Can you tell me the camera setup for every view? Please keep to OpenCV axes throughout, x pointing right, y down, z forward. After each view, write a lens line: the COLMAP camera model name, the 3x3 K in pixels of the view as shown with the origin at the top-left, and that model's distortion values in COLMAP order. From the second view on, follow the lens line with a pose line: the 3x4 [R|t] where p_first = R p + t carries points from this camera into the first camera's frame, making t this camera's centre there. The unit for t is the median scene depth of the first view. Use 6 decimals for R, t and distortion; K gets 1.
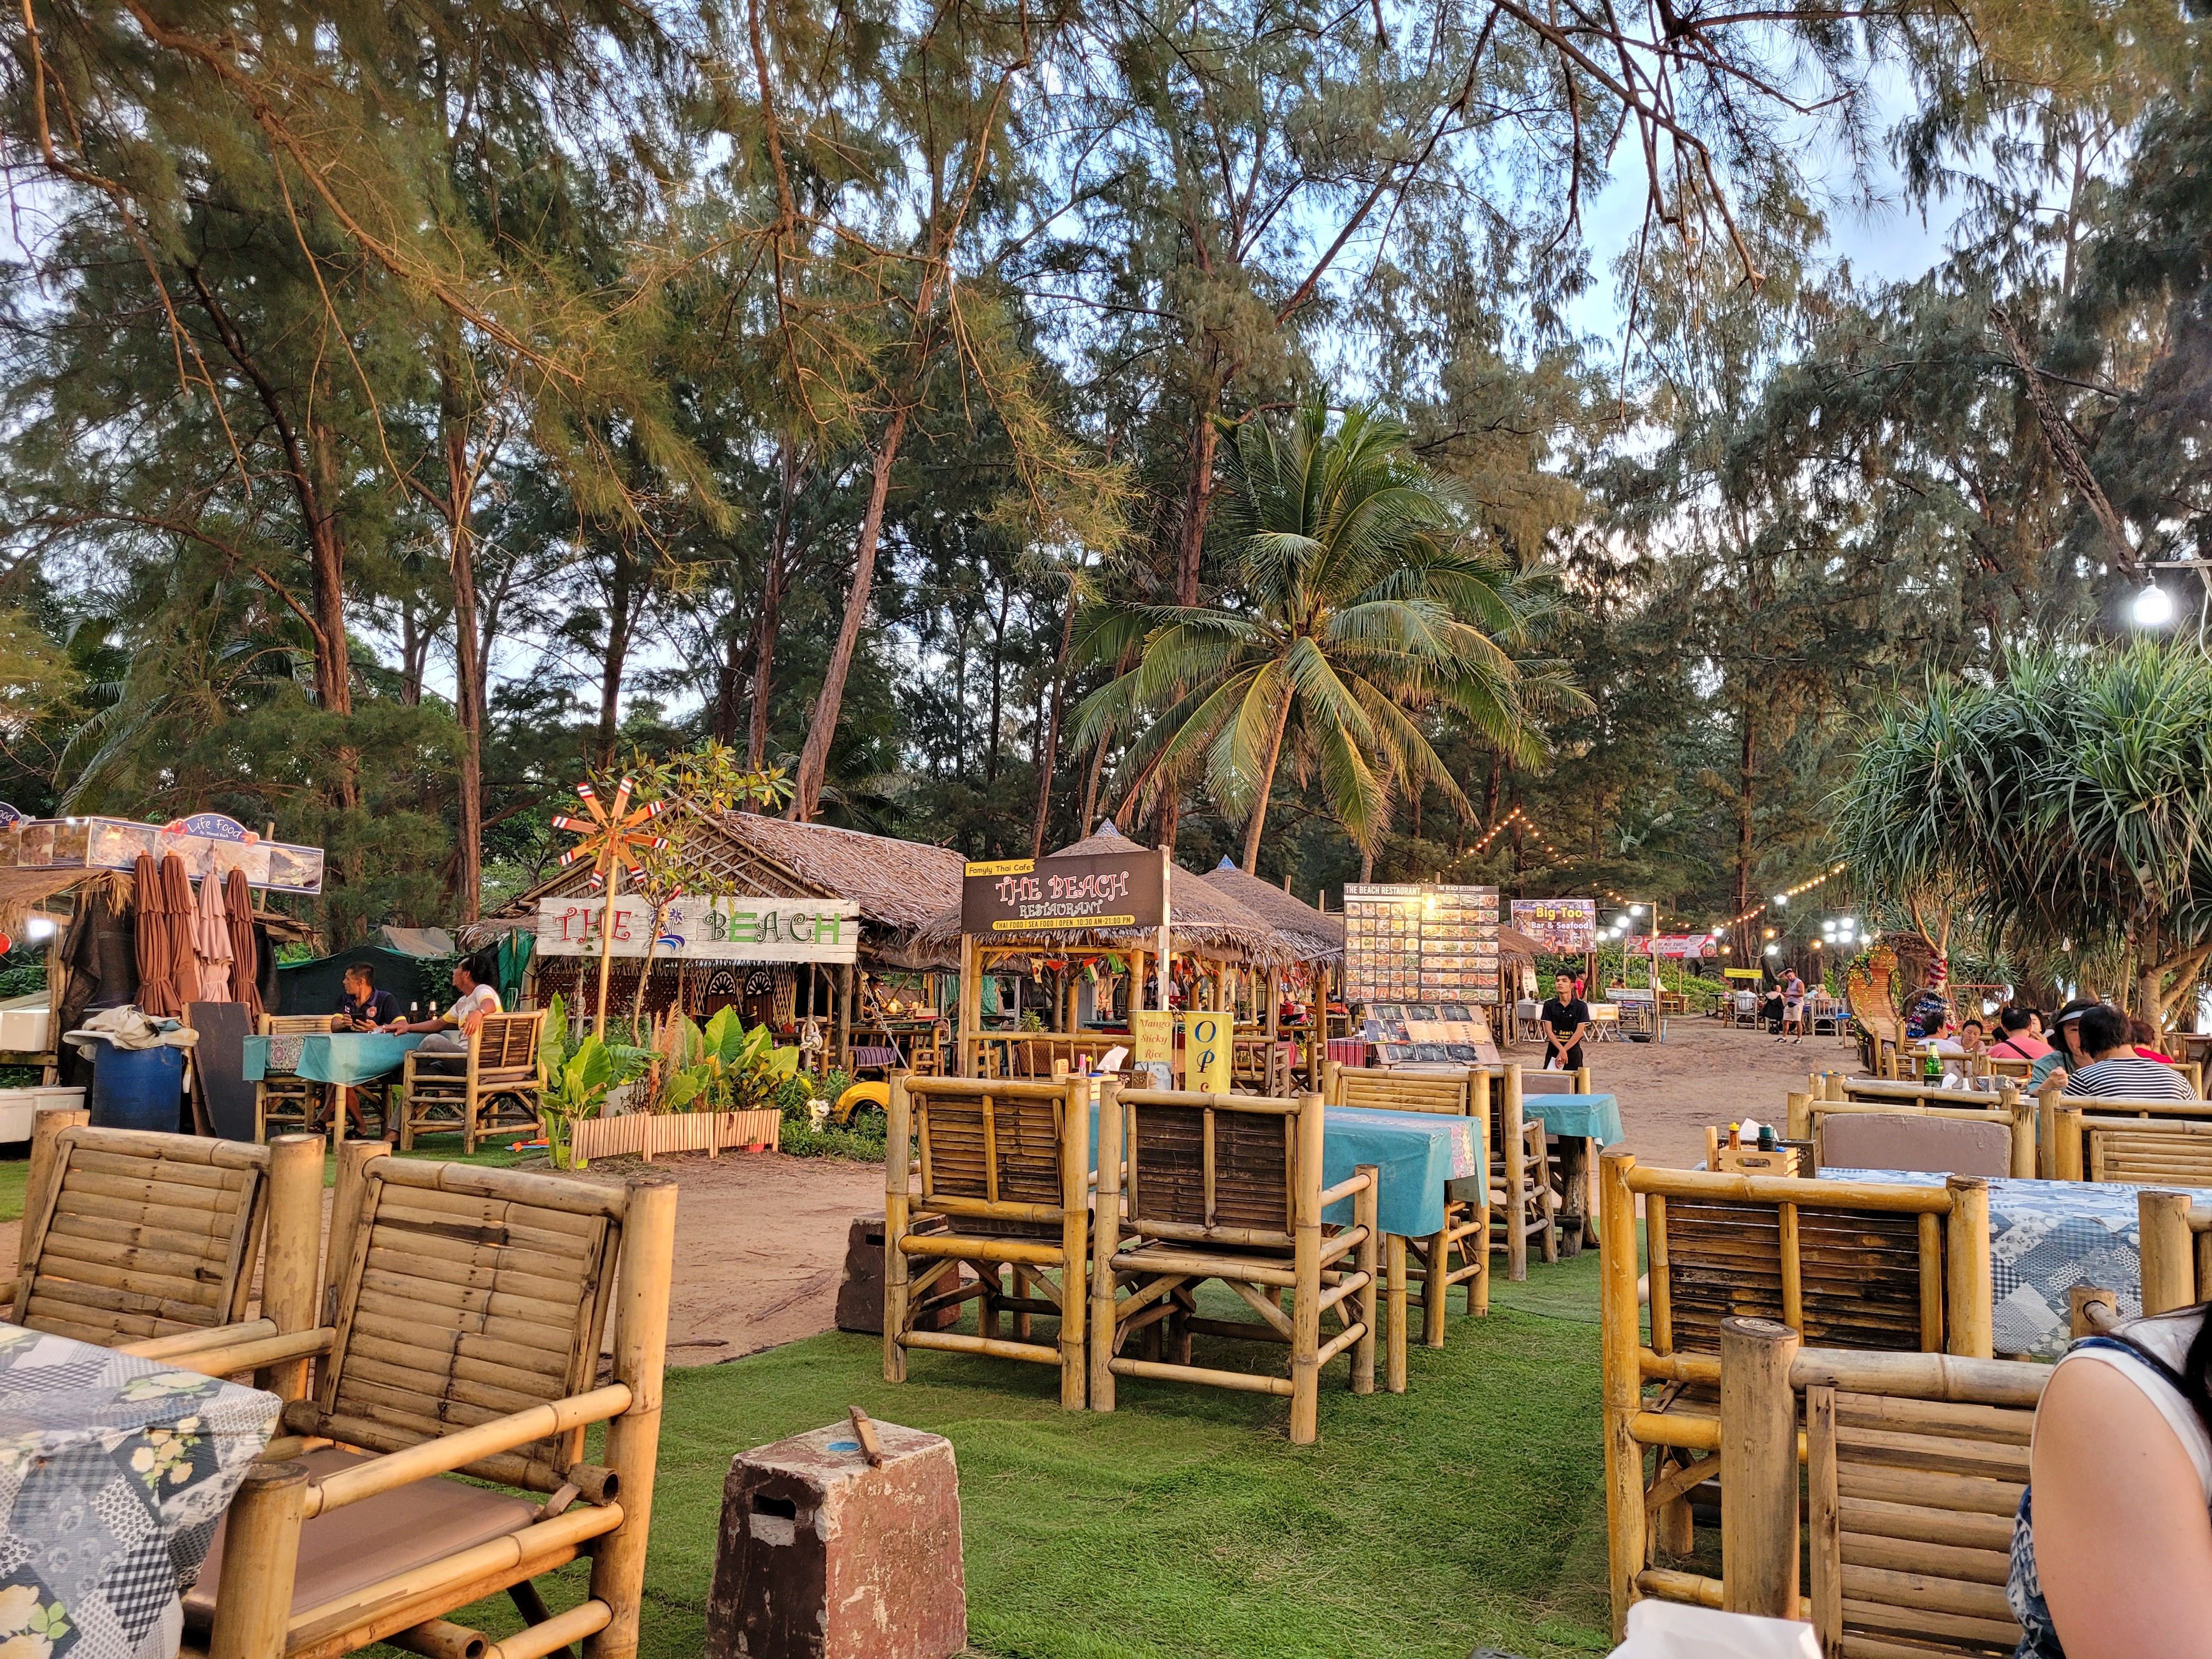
lens RADIAL K [[1678.1, 0, 1127.4], [0, 1678.1, 829.7], [0, 0, 1]] dist [0.055198, -0.048885]
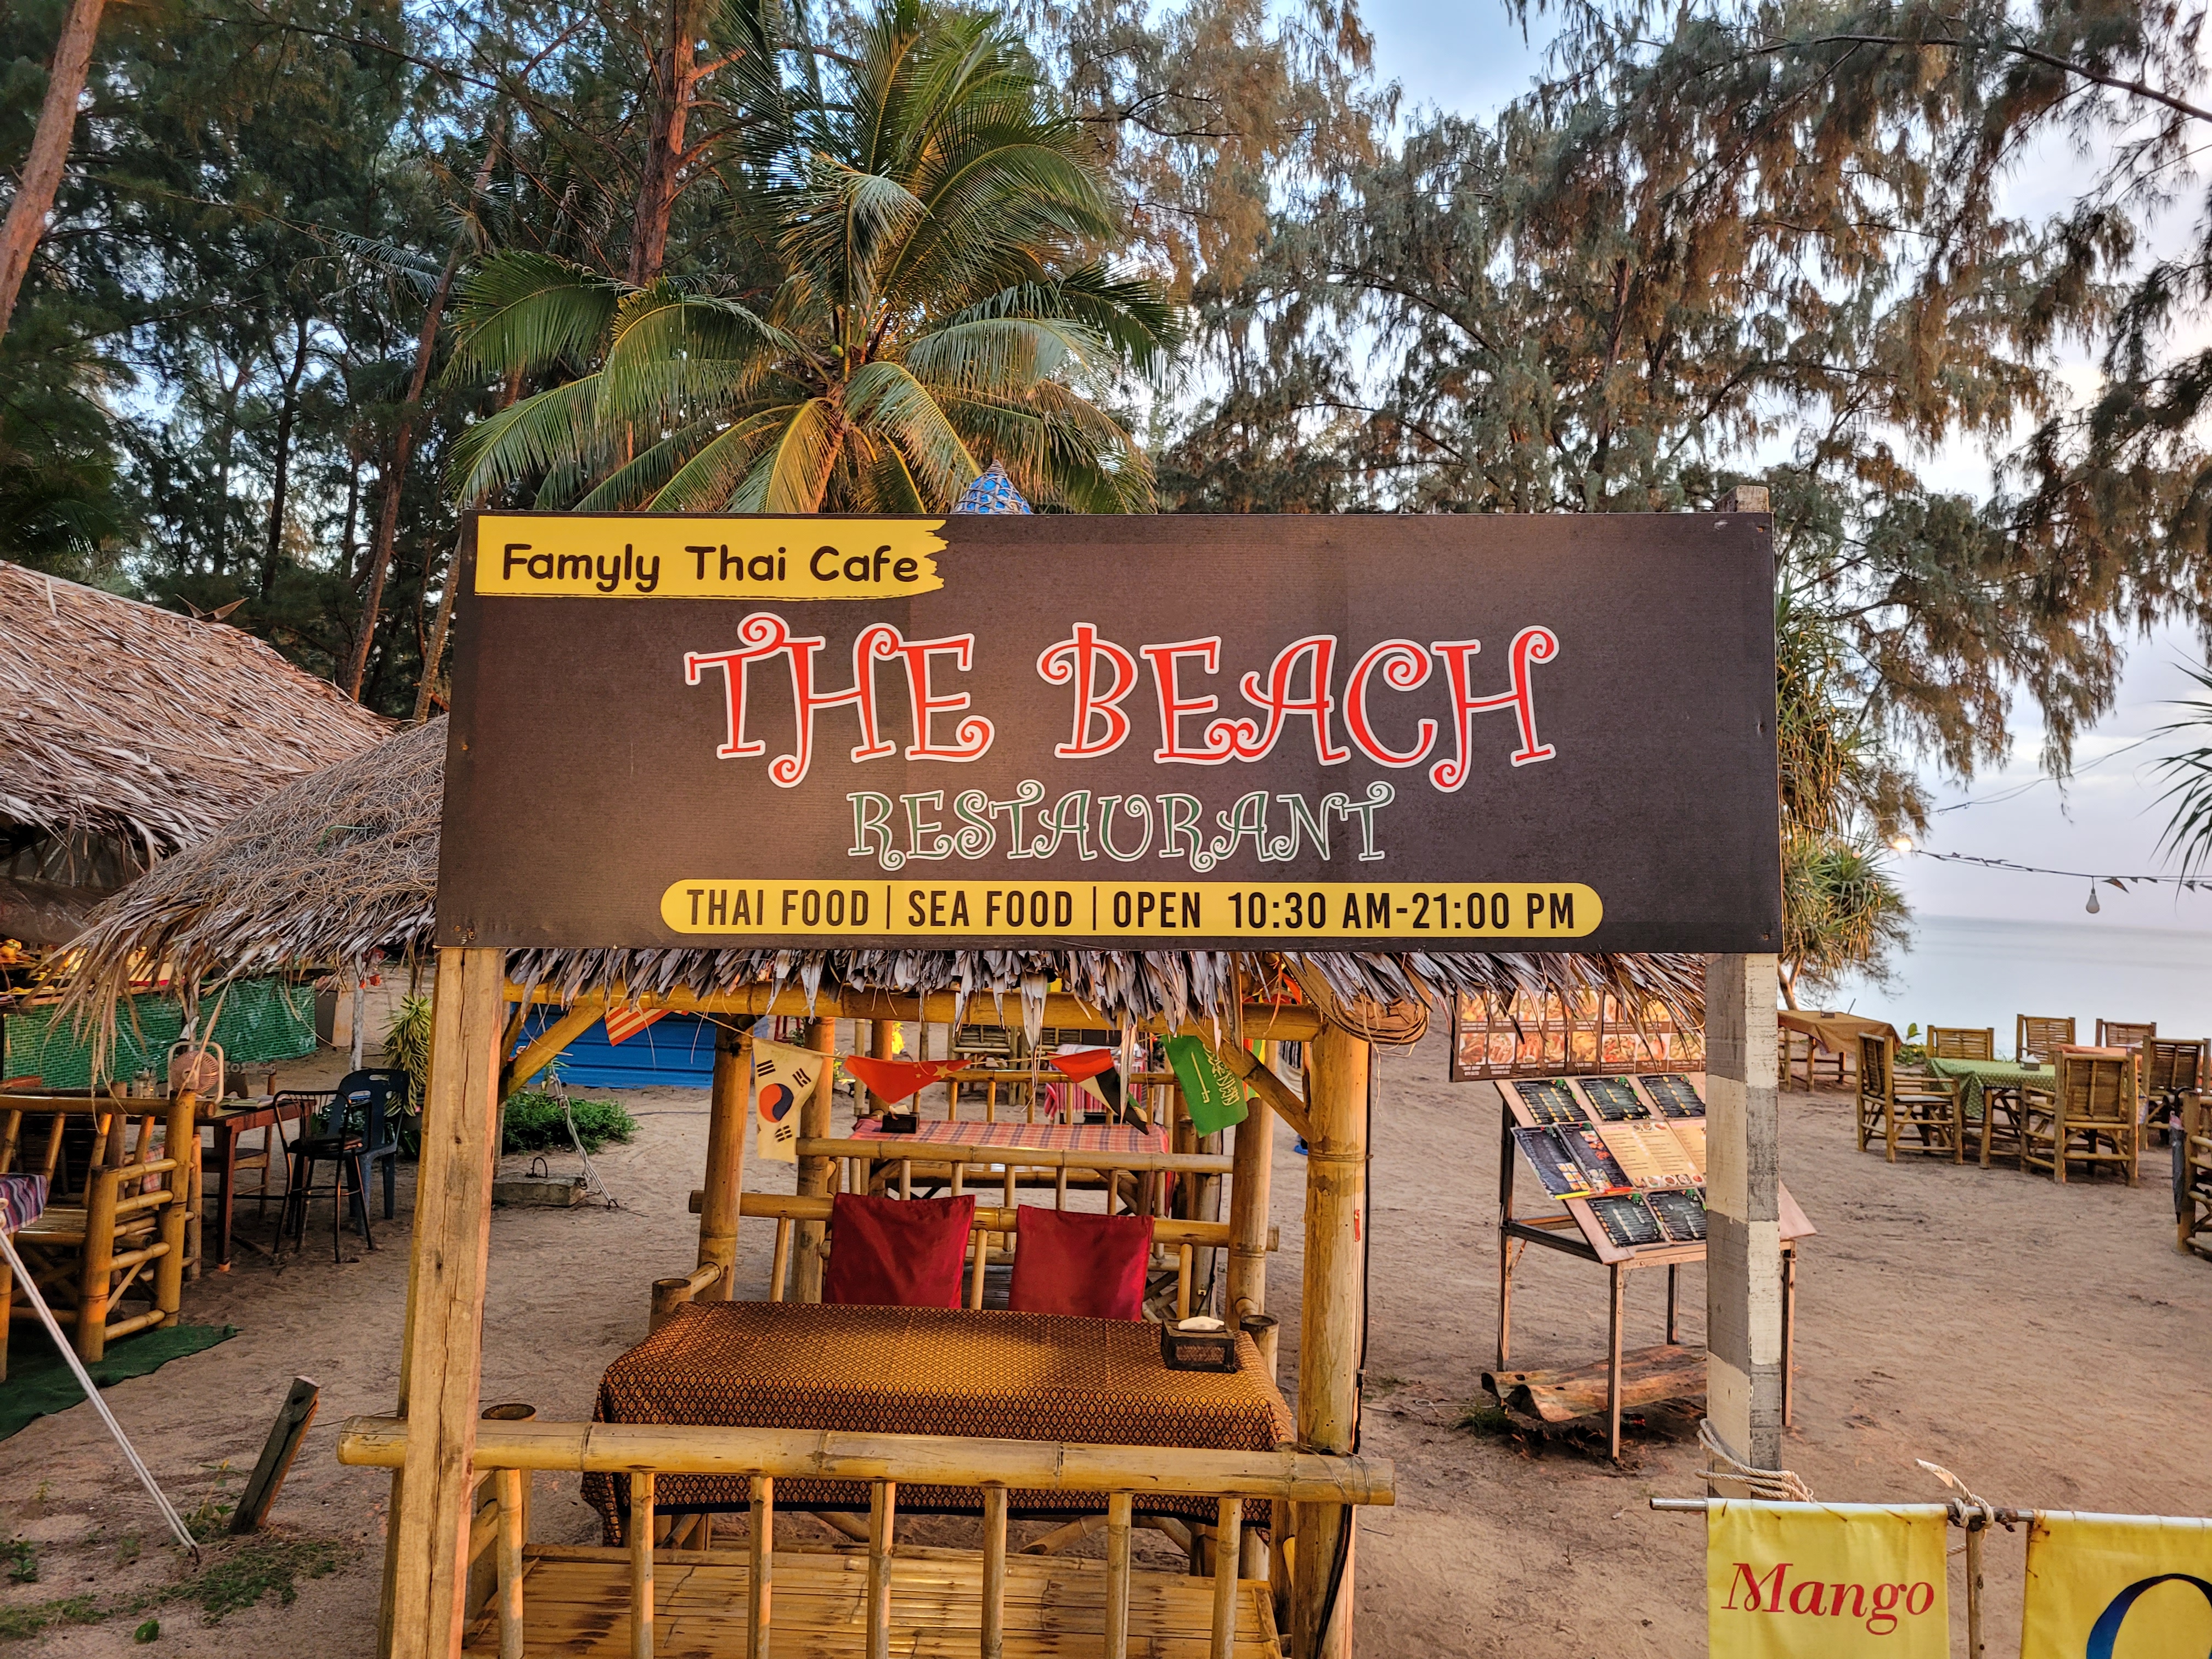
lens RADIAL K [[1669.2, 0, 1115.3], [0, 1669.2, 808.5], [0, 0, 1]] dist [0.064445, -0.057330]
pose [[0.919000, 0.047748, 0.391354, -0.104973], [-0.068572, 0.996868, 0.039402, 0.038838], [-0.388247, -0.063047, 0.919396, 0.840670]]
